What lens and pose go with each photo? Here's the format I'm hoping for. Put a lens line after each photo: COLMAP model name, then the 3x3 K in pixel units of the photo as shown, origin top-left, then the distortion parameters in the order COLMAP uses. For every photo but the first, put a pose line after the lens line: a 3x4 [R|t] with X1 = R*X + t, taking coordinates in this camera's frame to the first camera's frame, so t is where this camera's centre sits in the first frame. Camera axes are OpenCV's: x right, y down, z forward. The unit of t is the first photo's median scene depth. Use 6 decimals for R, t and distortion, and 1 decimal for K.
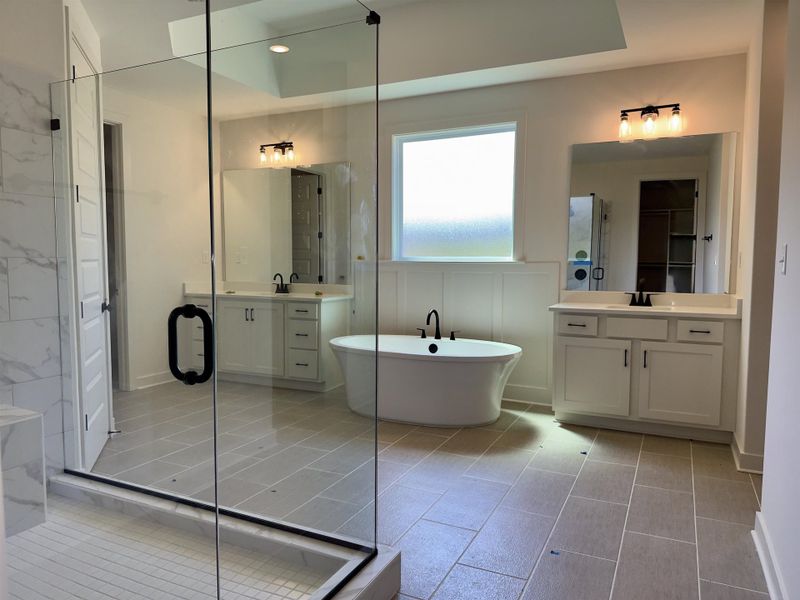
lens RADIAL K [[564.1, 0, 400.0], [0, 564.1, 300.0], [0, 0, 1]] dist [0.068901, -0.054342]
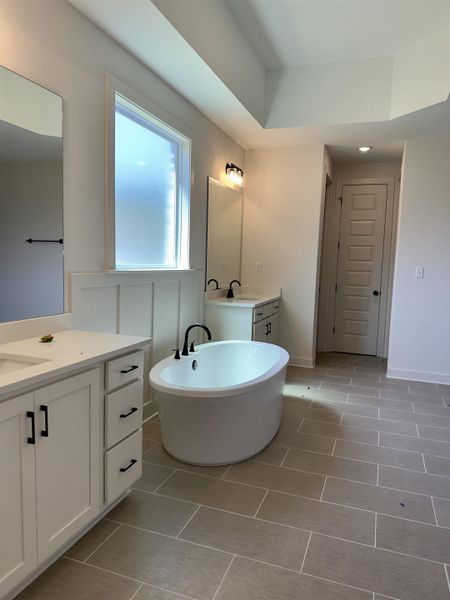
lens RADIAL K [[423.1, 0, 225.0], [0, 423.1, 300.0], [0, 0, 1]] dist [0.068901, -0.054342]
pose [[-0.107644, -0.103355, 0.988803, -0.745019], [0.040080, 0.993322, 0.108190, -0.112080], [-0.993381, 0.051278, -0.102783, 1.199711]]
